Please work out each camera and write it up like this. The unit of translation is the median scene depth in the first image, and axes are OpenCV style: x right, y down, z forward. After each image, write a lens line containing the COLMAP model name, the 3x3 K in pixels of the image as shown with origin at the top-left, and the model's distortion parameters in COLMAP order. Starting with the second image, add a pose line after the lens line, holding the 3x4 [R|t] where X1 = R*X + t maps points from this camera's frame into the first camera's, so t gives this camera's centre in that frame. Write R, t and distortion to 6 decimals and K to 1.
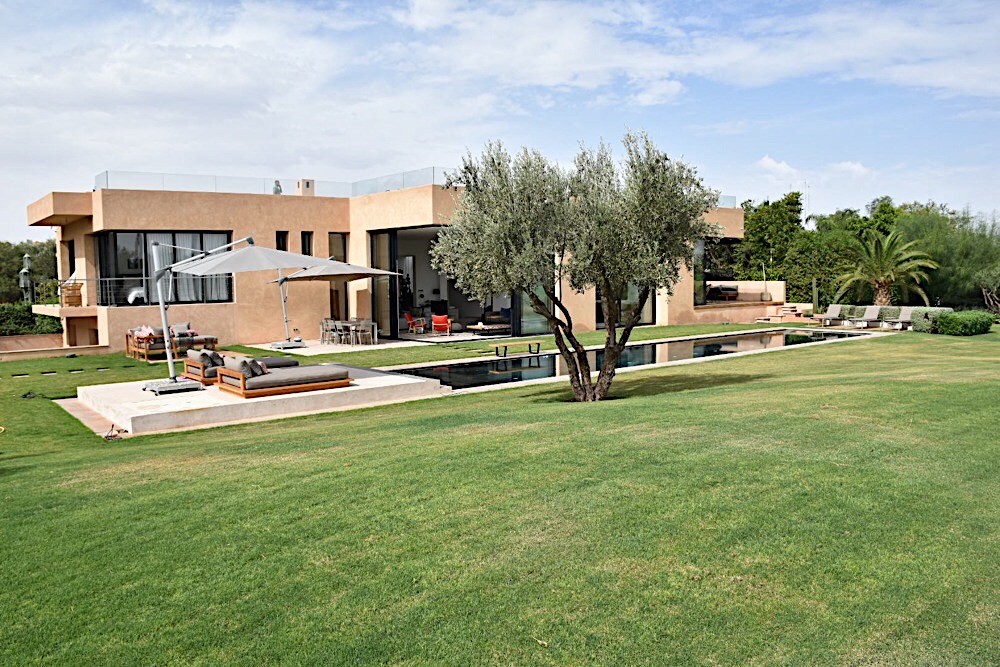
lens RADIAL K [[742.6, 0, 500.0], [0, 742.6, 333.5], [0, 0, 1]] dist [-0.083848, -0.001119]
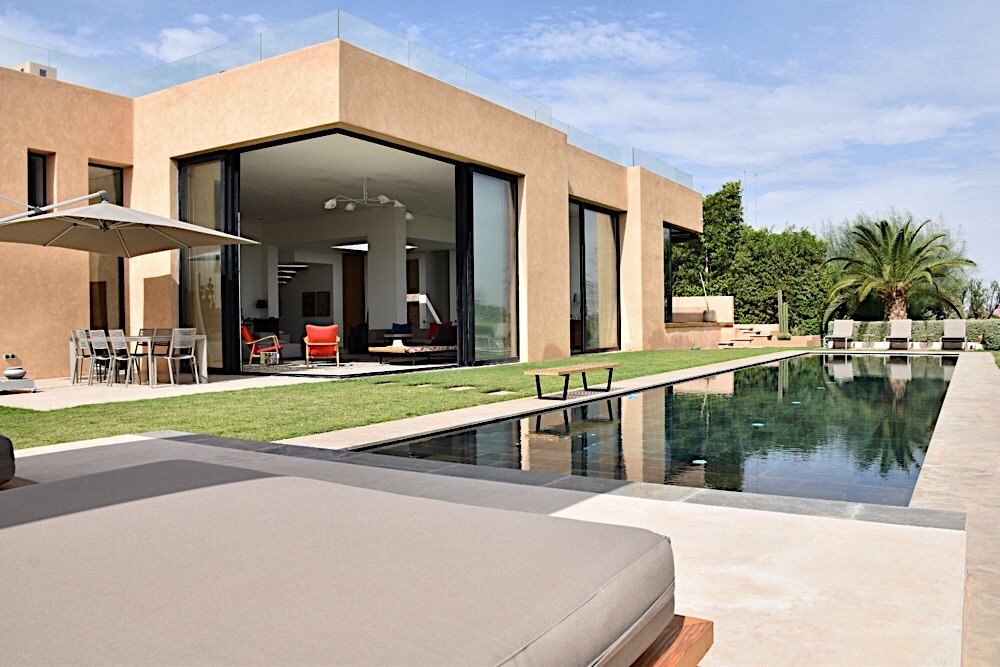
lens RADIAL K [[742.6, 0, 500.0], [0, 742.6, 333.5], [0, 0, 1]] dist [-0.083848, -0.001119]
pose [[0.949062, -0.000546, 0.315088, -0.120527], [0.020805, 0.997925, -0.060936, 0.013728], [-0.314401, 0.064387, 0.947104, 0.459771]]
